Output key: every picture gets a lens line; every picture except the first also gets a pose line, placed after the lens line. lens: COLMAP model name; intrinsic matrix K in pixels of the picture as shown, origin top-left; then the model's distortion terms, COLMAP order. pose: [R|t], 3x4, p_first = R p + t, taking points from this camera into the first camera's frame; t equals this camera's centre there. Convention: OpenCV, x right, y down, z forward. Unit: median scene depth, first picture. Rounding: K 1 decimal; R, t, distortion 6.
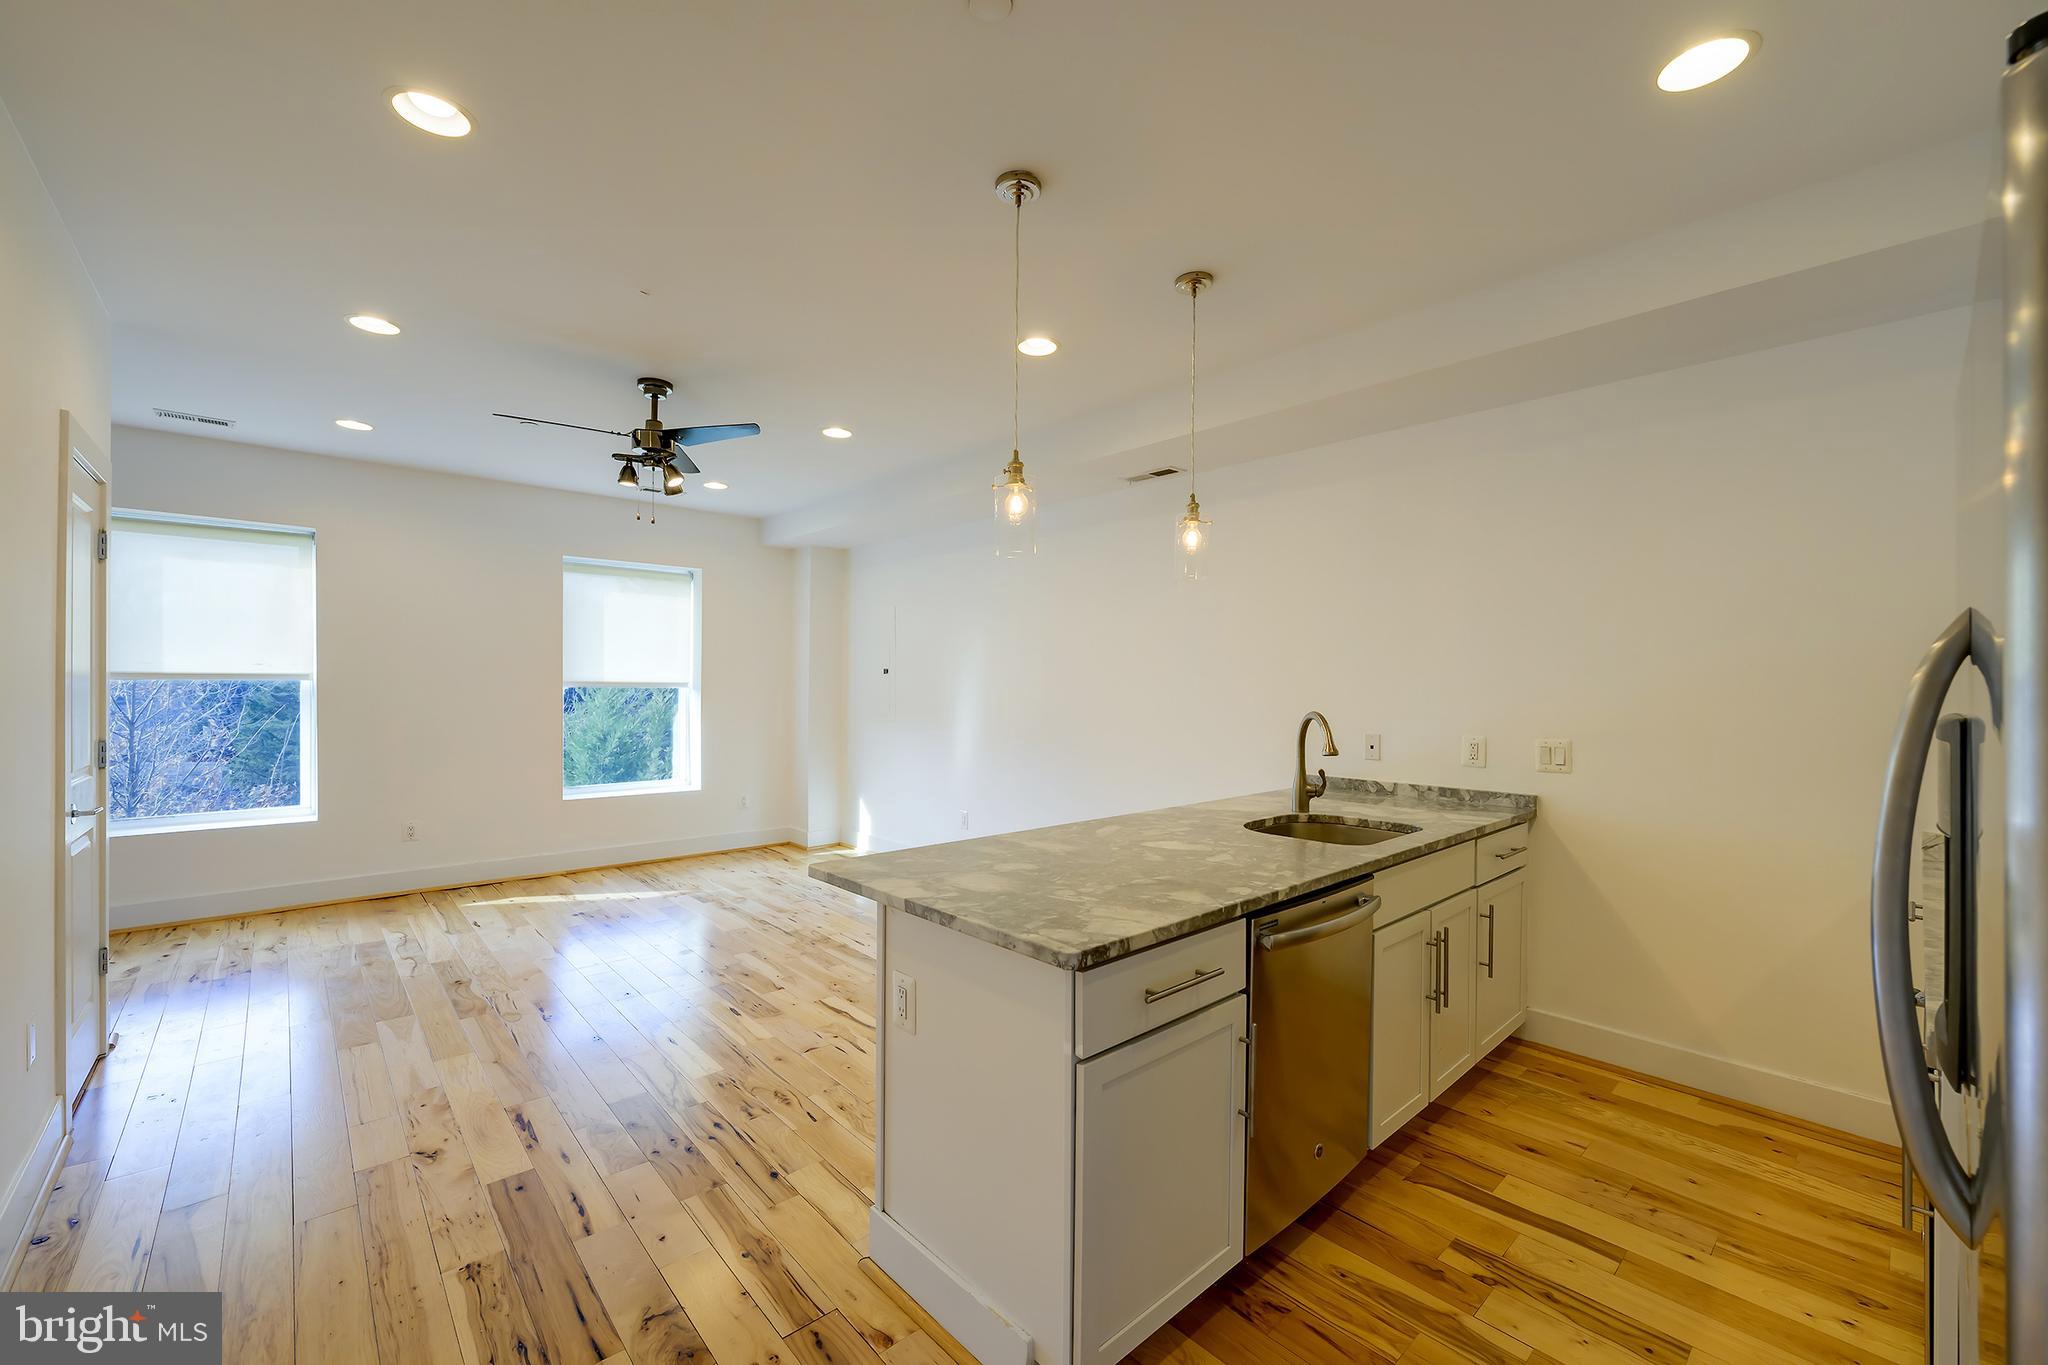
lens RADIAL K [[822.7, 0, 980.9], [0, 822.7, 686.3], [0, 0, 1]] dist [-0.001917, 0.000532]
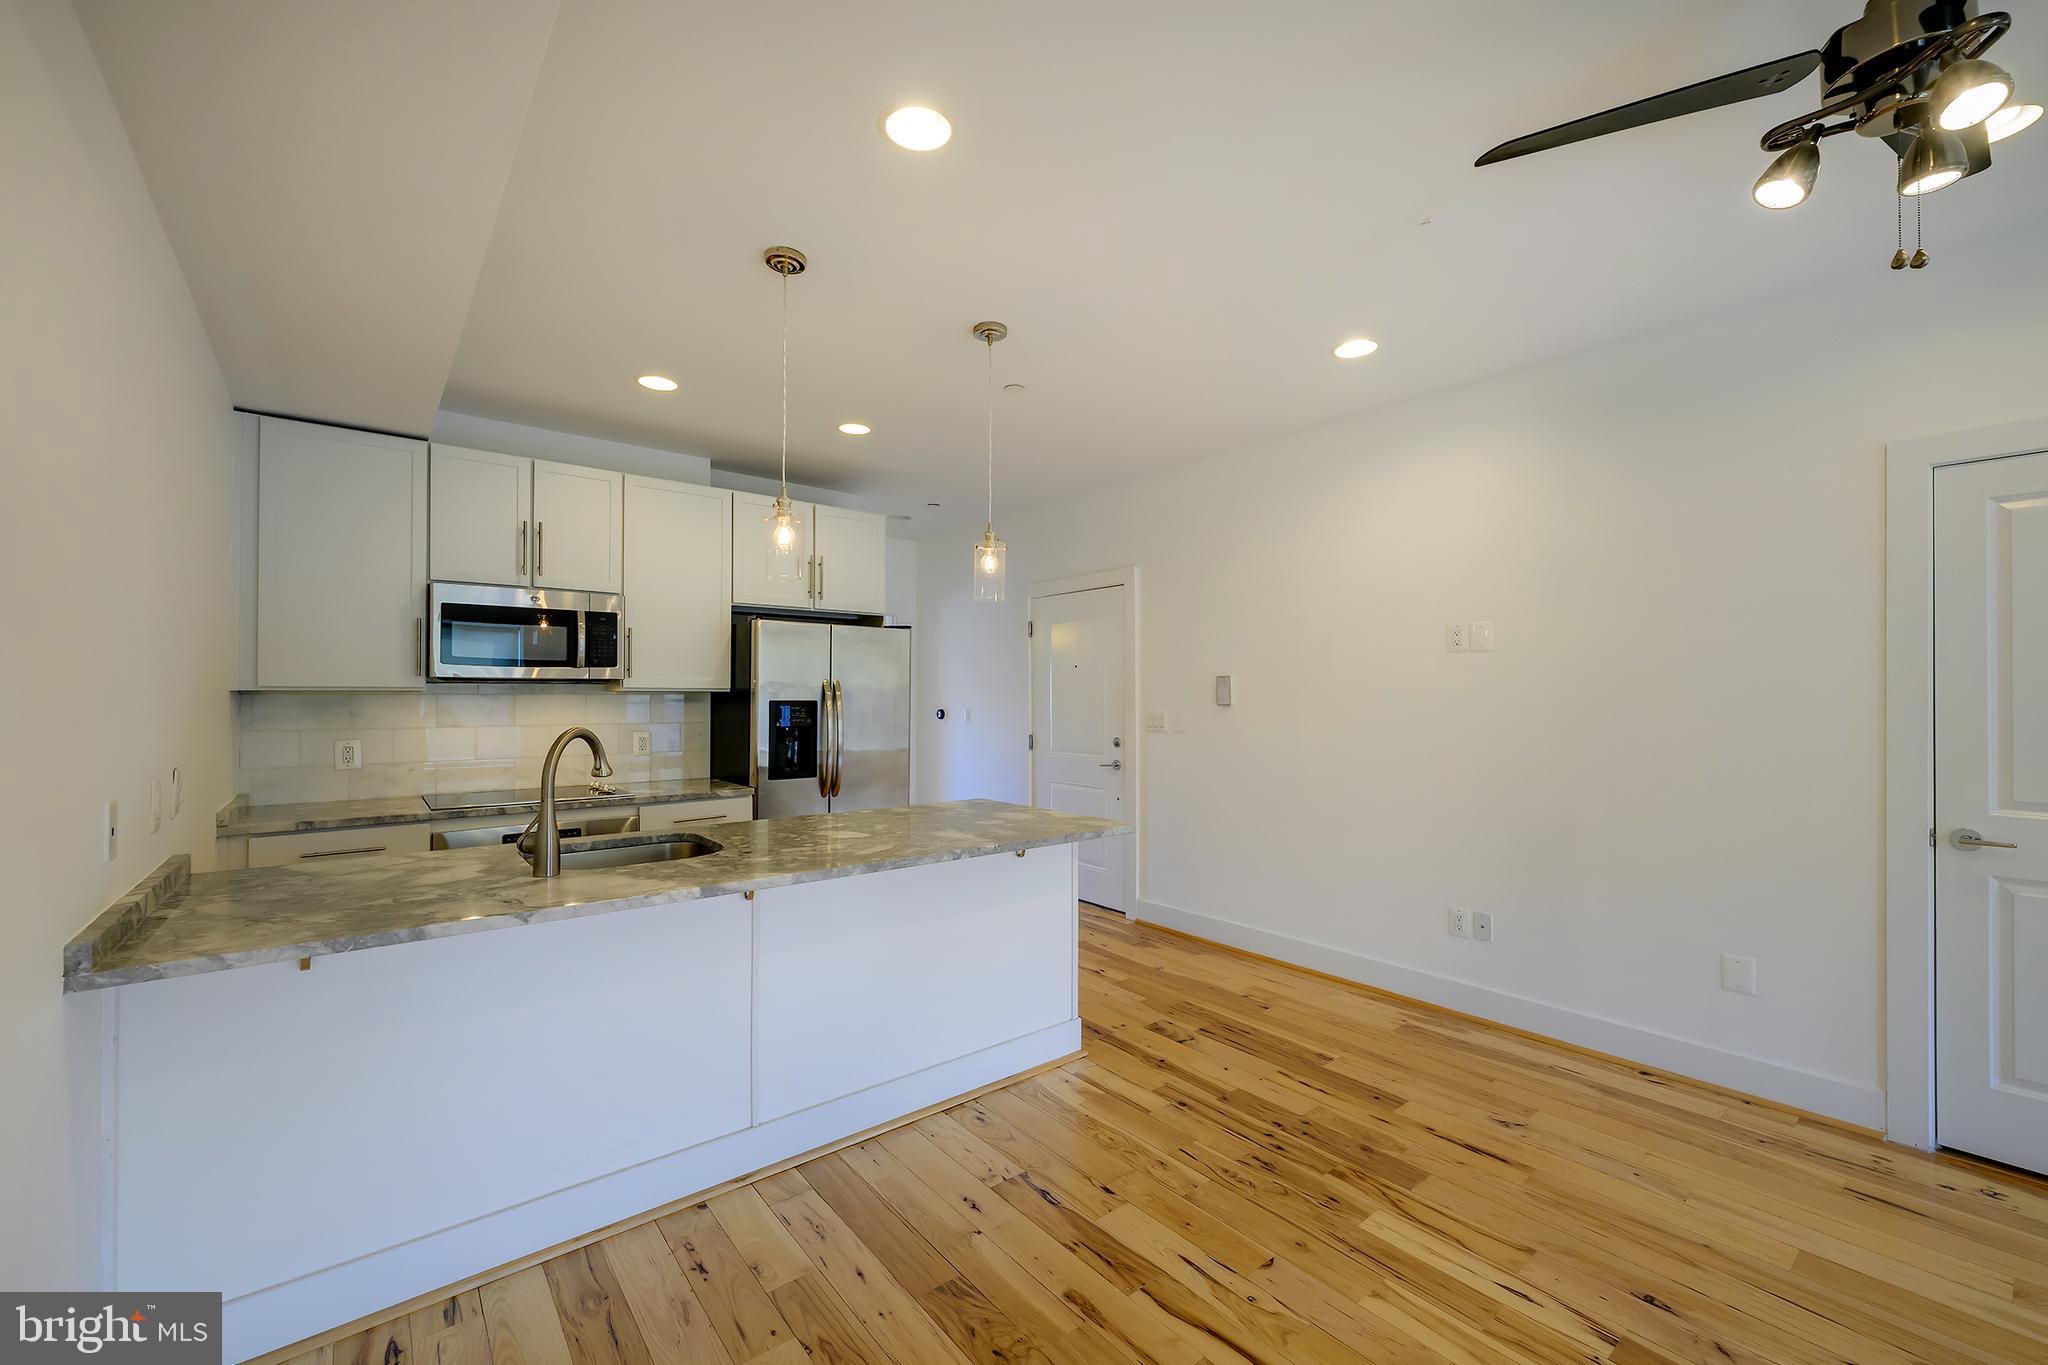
lens RADIAL K [[822.7, 0, 1008.0], [0, 822.7, 684.4], [0, 0, 1]] dist [-0.001917, 0.000532]
pose [[-0.999892, -0.001632, 0.014598, -0.003724], [-0.001699, 0.999988, -0.004562, -0.017918], [-0.014591, -0.004586, -0.999883, 1.477539]]
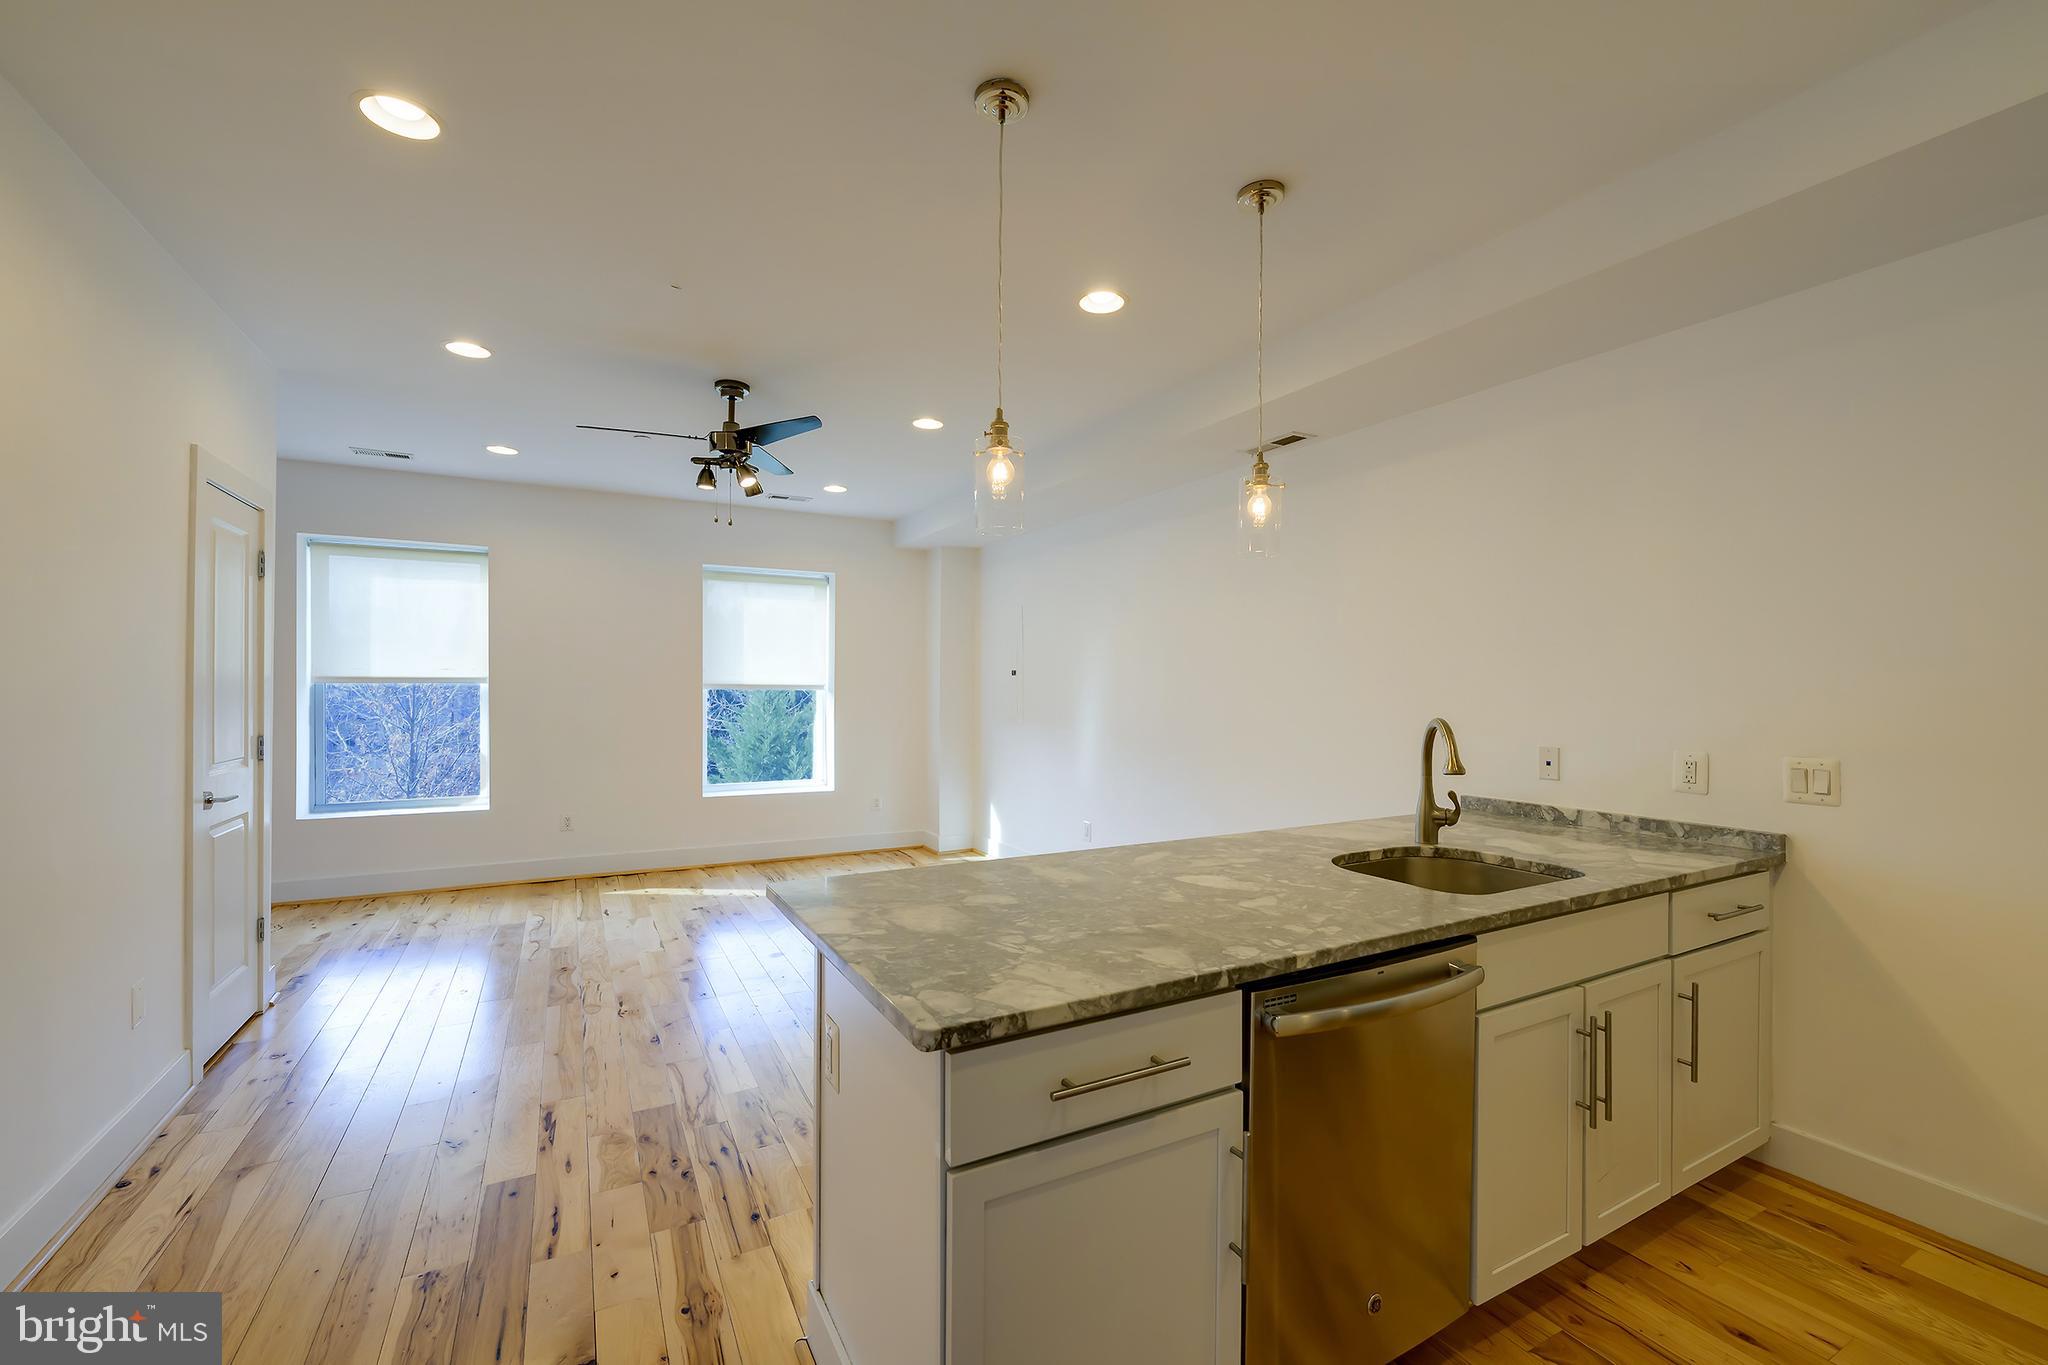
lens RADIAL K [[822.7, 0, 976.0], [0, 822.7, 684.4], [0, 0, 1]] dist [-0.001917, 0.000532]
pose [[0.971582, -0.002066, -0.236695, 0.137395], [0.000537, 0.999979, -0.006523, 0.002642], [0.236703, 0.006211, 0.971562, 0.106164]]
